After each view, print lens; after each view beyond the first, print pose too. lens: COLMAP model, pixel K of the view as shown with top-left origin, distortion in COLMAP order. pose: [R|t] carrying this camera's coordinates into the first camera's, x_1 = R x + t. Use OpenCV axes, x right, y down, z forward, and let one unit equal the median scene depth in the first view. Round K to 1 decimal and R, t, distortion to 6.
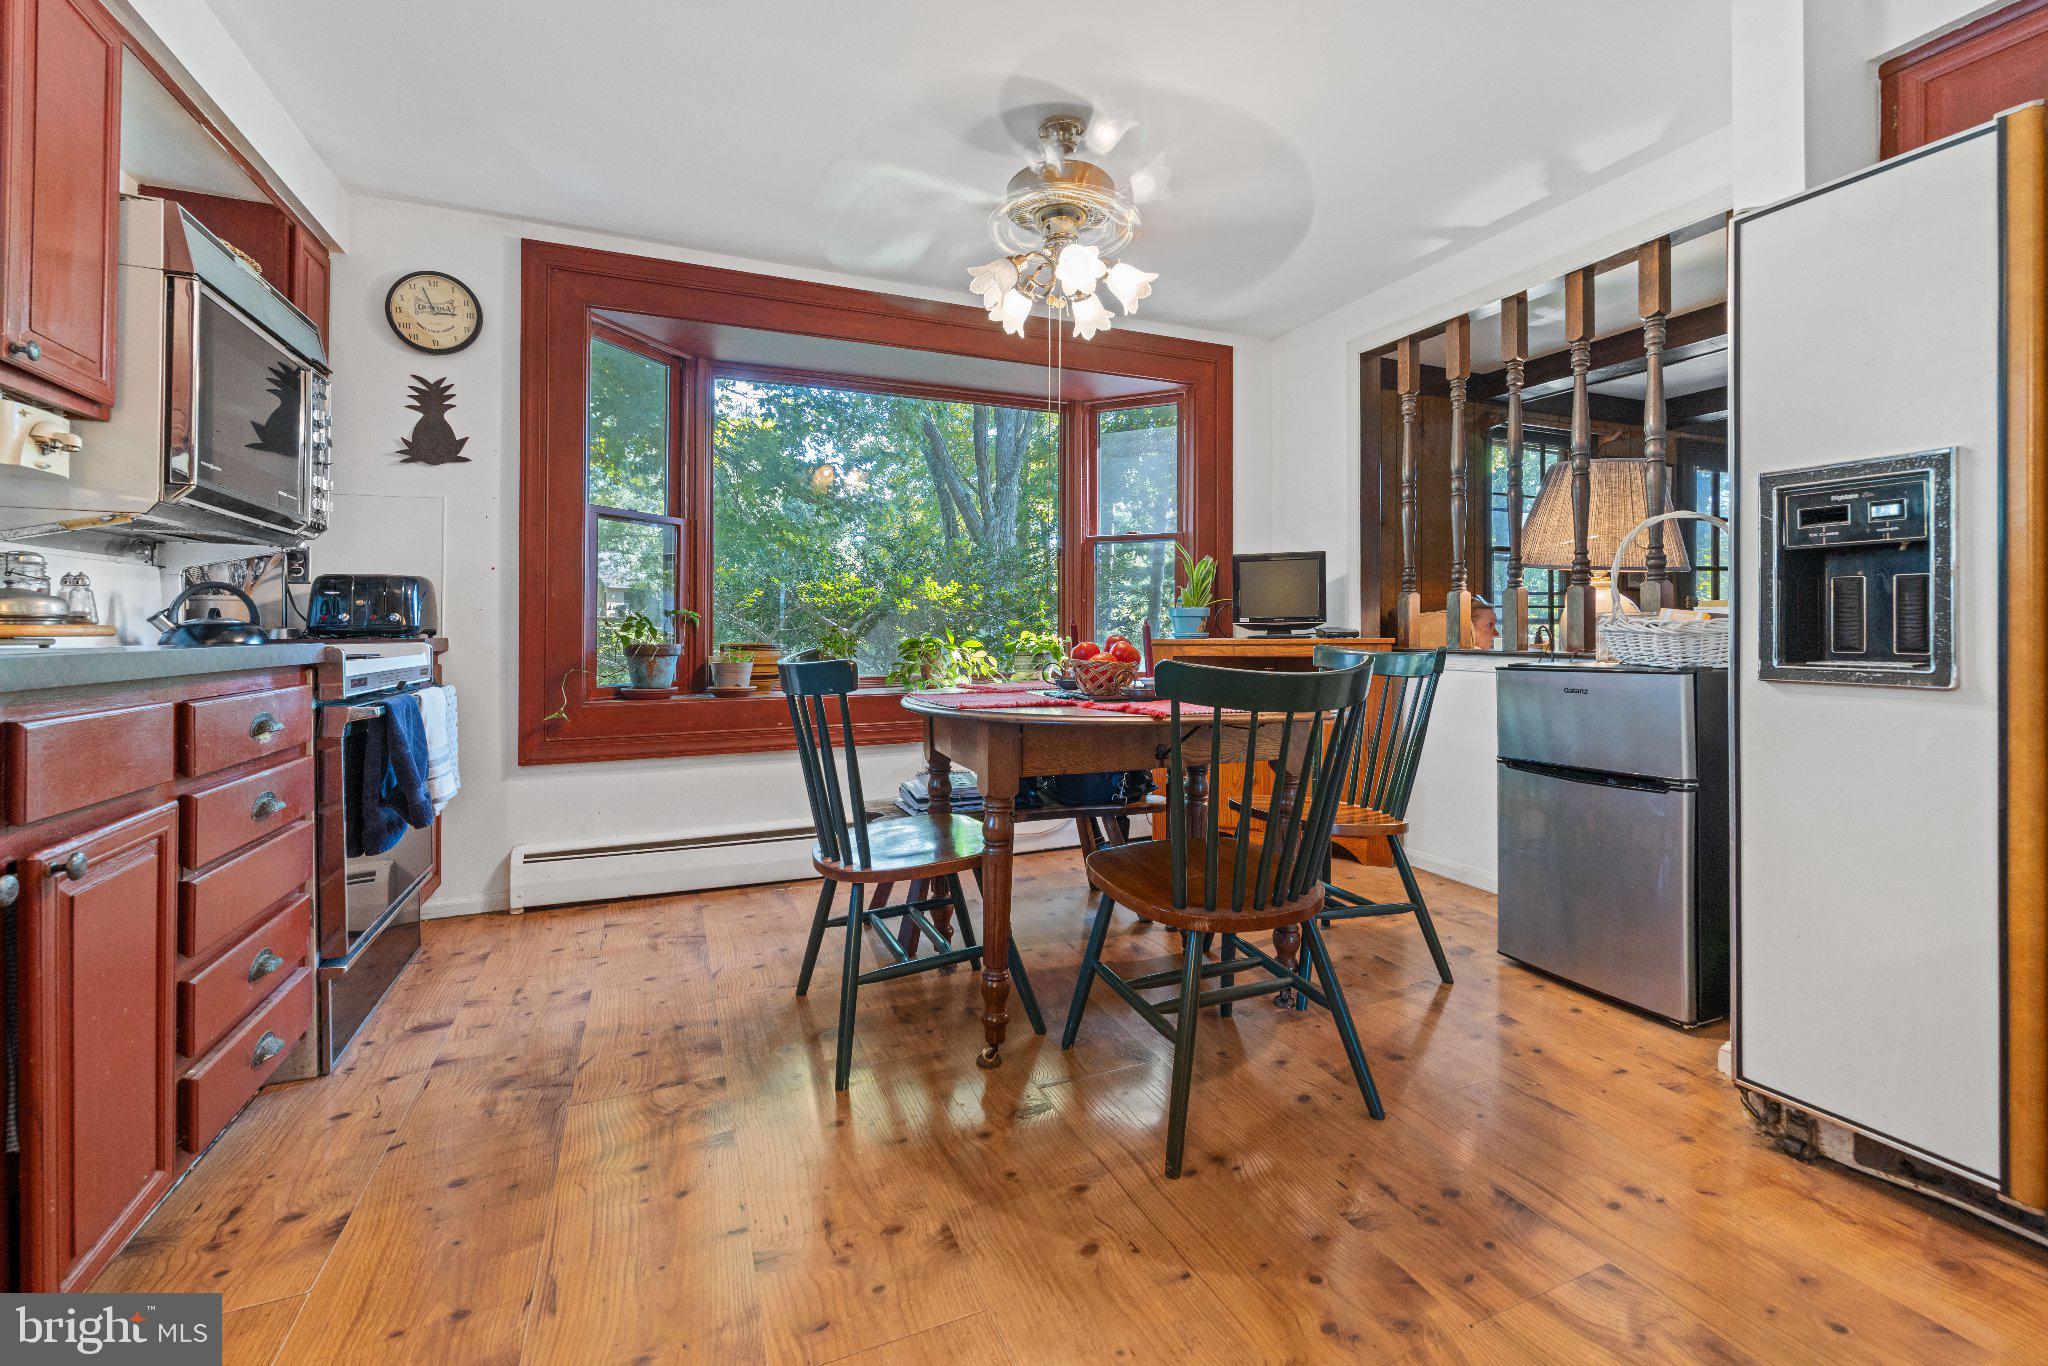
lens RADIAL K [[848.8, 0, 1023.5], [0, 848.8, 635.6], [0, 0, 1]] dist [0.000212, -0.000187]
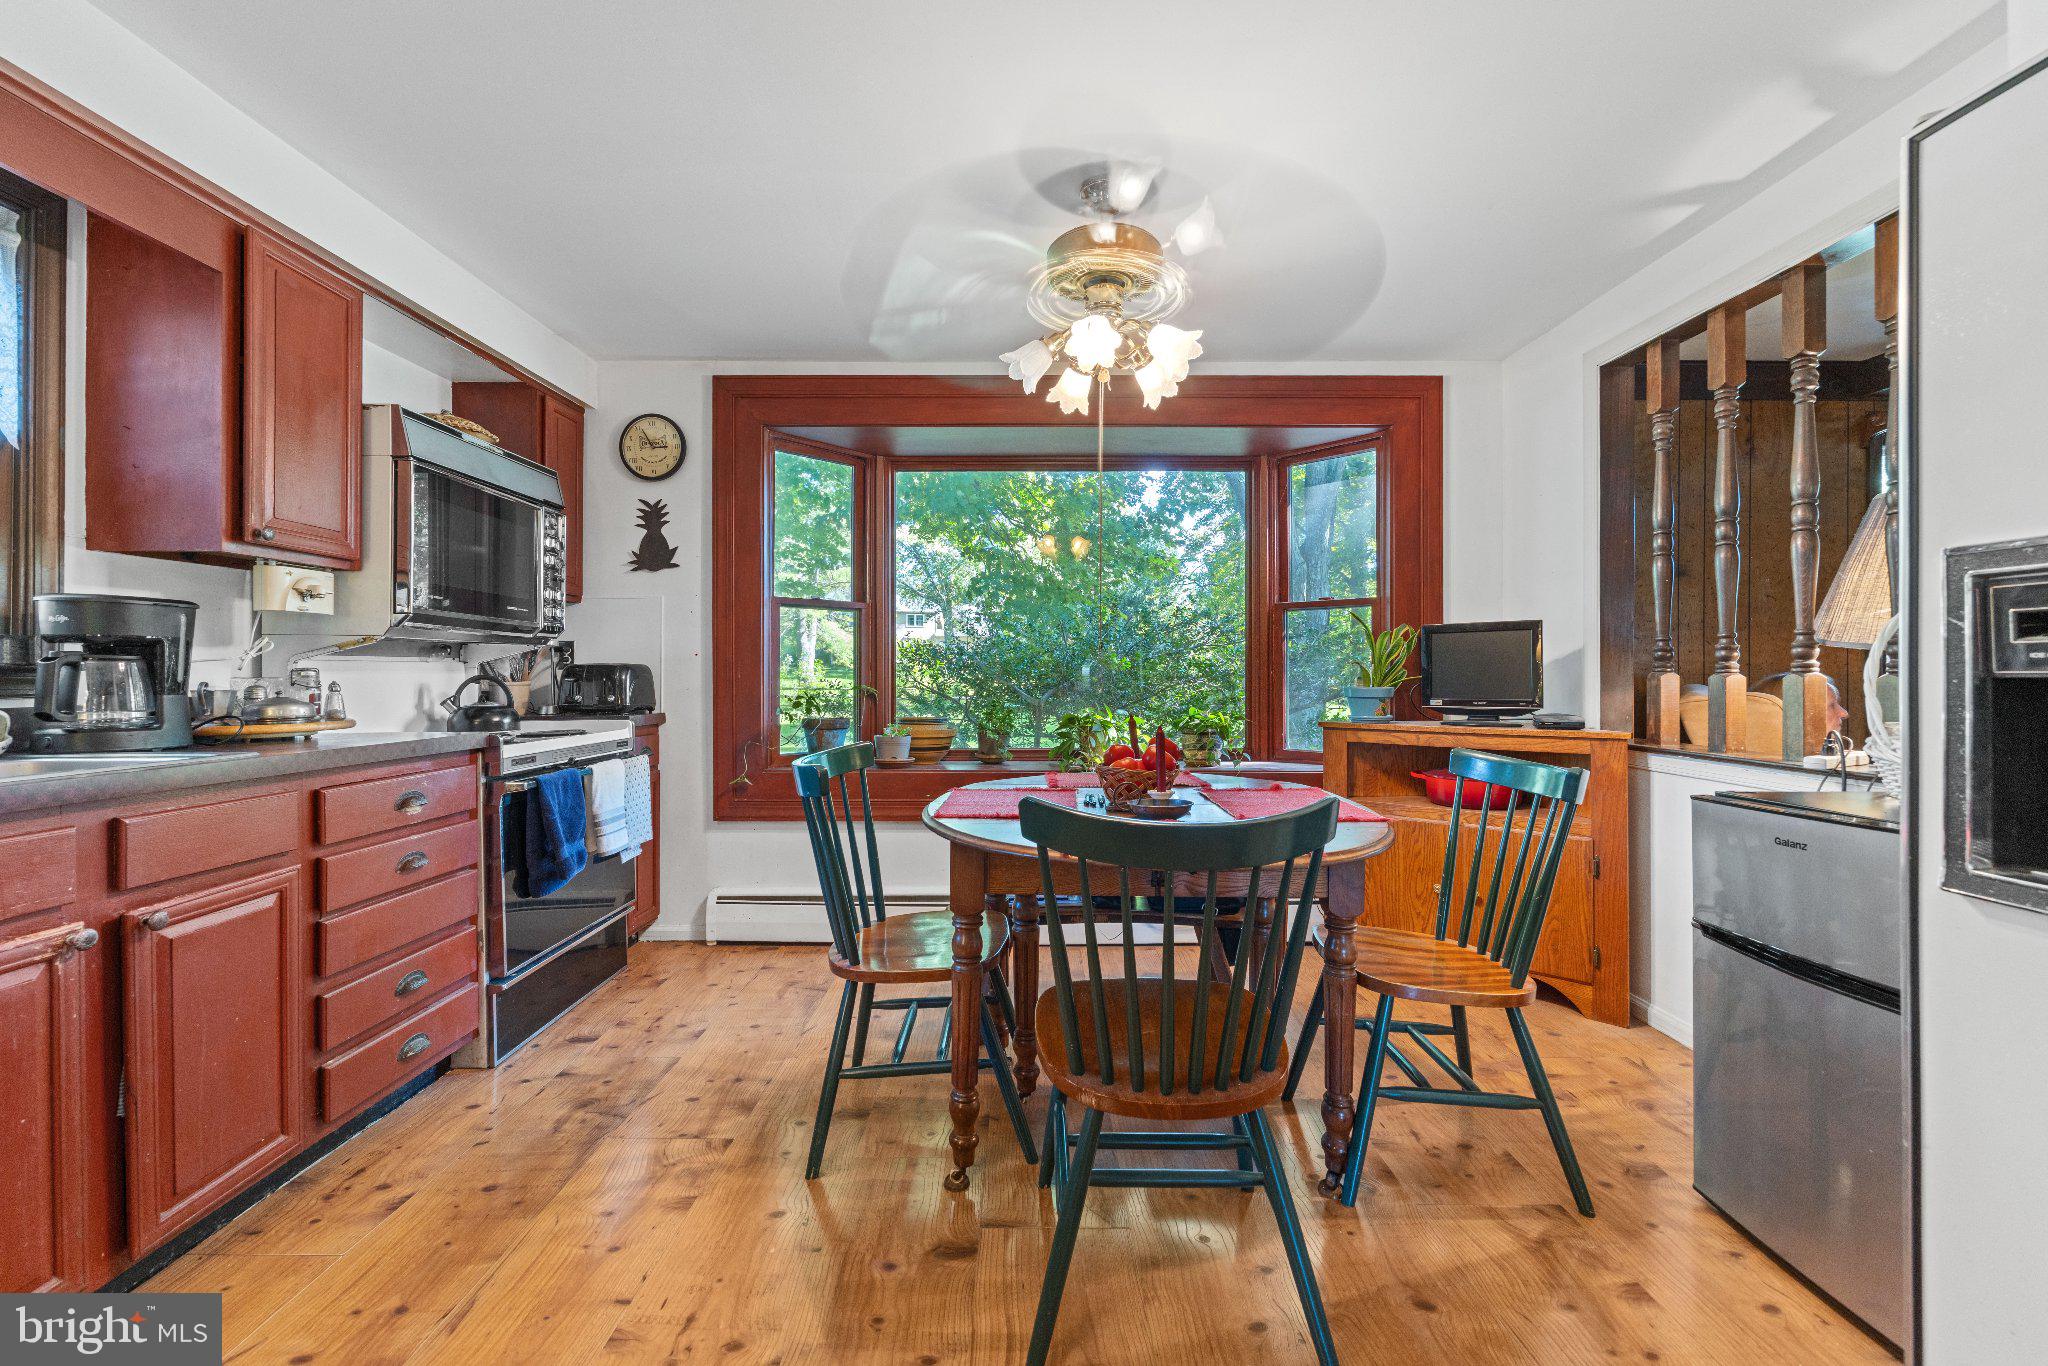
lens RADIAL K [[830.6, 0, 1024.0], [0, 830.6, 683.0], [0, 0, 1]] dist [-0.000151, 0.000192]
pose [[0.920266, 0.008806, -0.391194, 0.311618], [-0.007326, 0.999959, 0.005275, -0.058944], [0.391225, -0.001989, 0.920293, 0.124522]]
